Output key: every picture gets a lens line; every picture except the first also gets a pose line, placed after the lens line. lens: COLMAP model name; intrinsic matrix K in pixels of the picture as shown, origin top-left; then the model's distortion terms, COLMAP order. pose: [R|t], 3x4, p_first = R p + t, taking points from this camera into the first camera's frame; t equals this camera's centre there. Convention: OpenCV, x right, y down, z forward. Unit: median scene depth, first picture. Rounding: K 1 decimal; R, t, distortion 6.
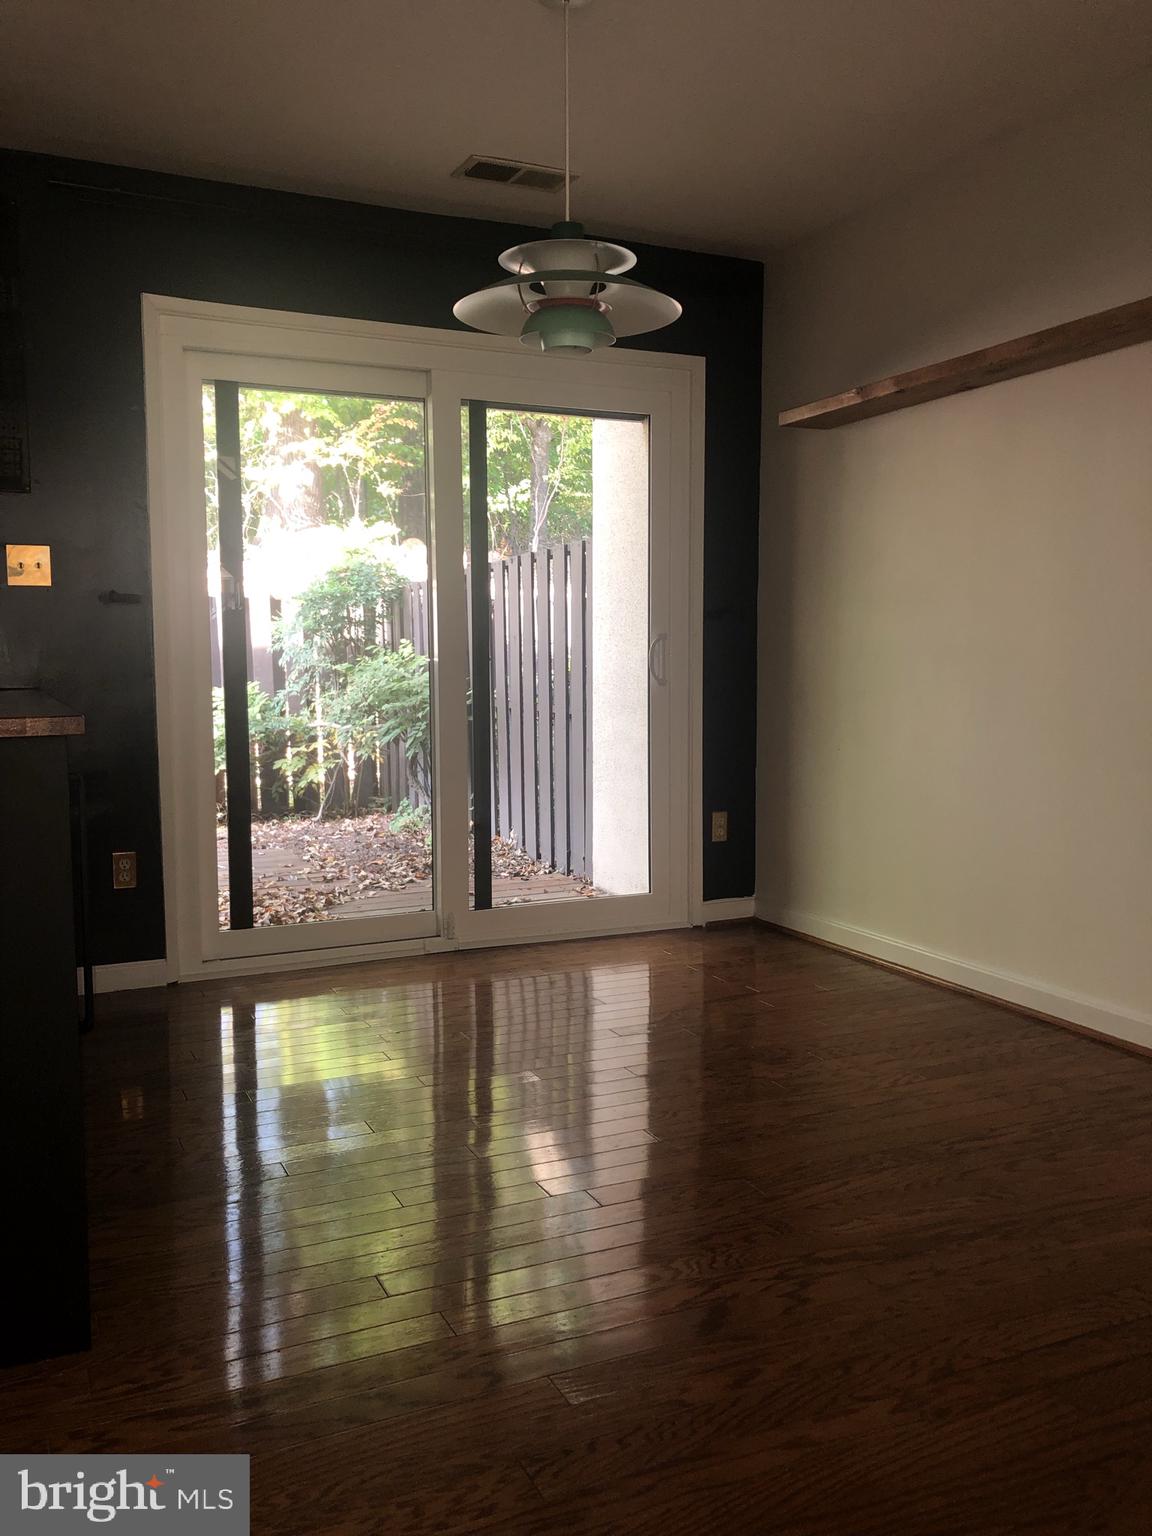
lens RADIAL K [[1284.2, 0, 583.8], [0, 1284.2, 772.3], [0, 0, 1]] dist [0.033361, -0.018398]
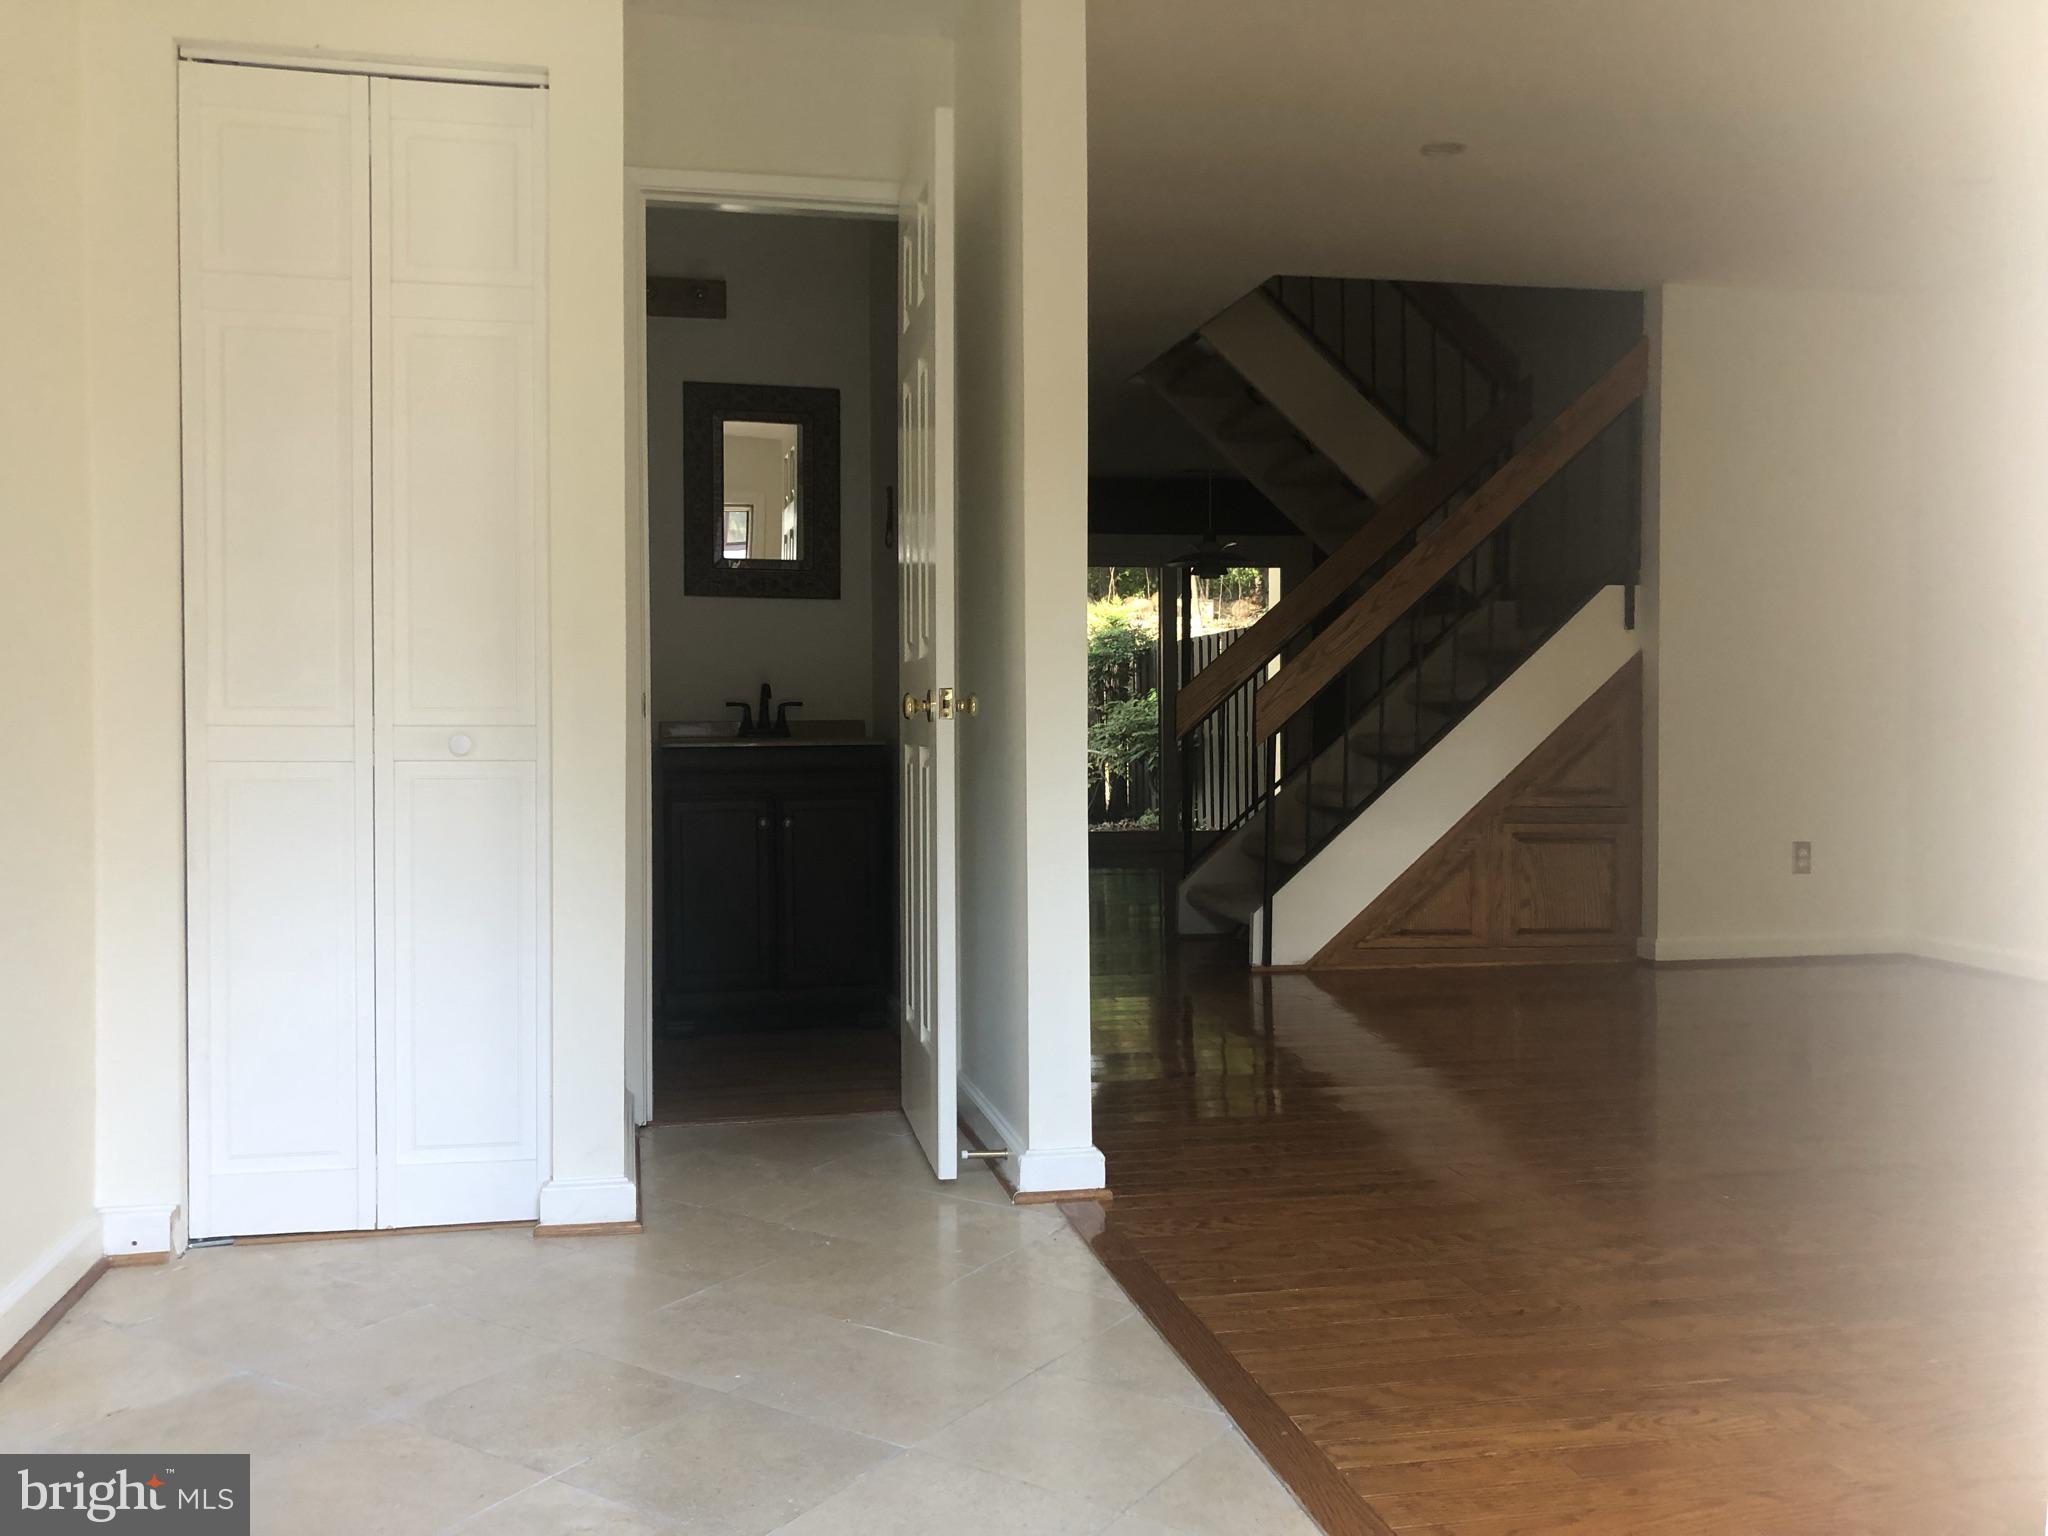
lens RADIAL K [[1712.2, 0, 1022.4], [0, 1712.2, 746.9], [0, 0, 1]] dist [0.033361, -0.018398]
pose [[0.976524, 0.010216, -0.215167, 0.238047], [-0.023922, 0.997839, -0.061193, 0.145626], [0.214077, 0.064904, 0.974658, -1.578665]]
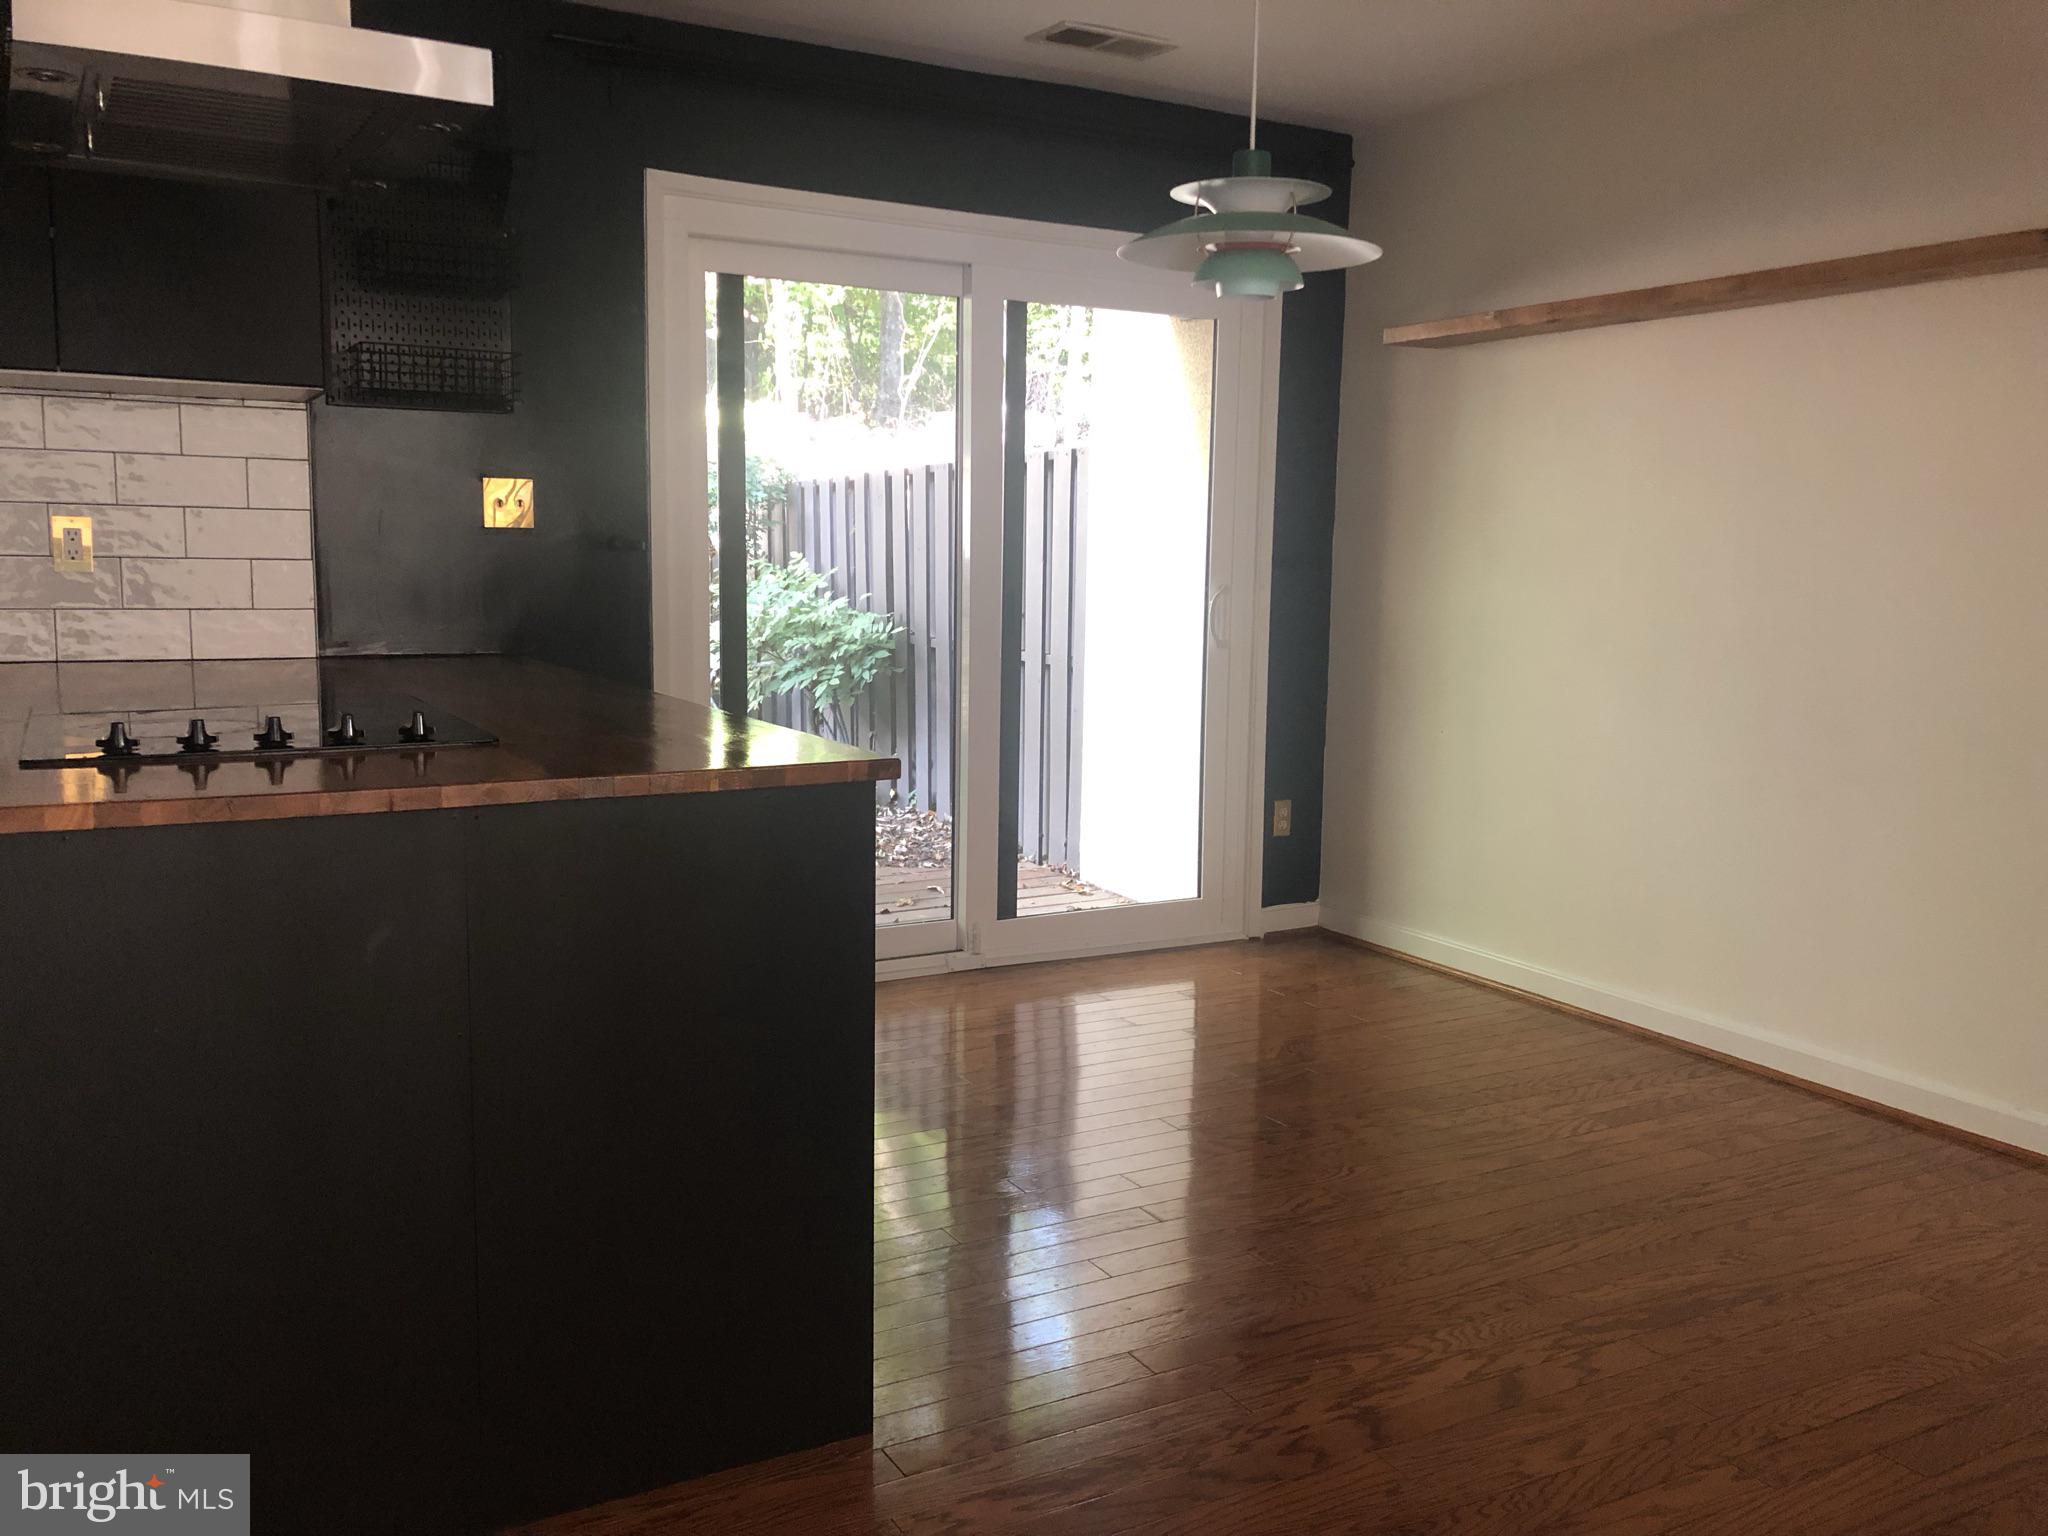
lens RADIAL K [[1712.2, 0, 1025.5], [0, 1712.2, 759.7], [0, 0, 1]] dist [0.033361, -0.018398]
pose [[0.996654, 0.011614, 0.080903, -0.166677], [-0.014655, 0.999204, 0.037093, -0.038017], [-0.080408, -0.038154, 0.996032, -0.099452]]
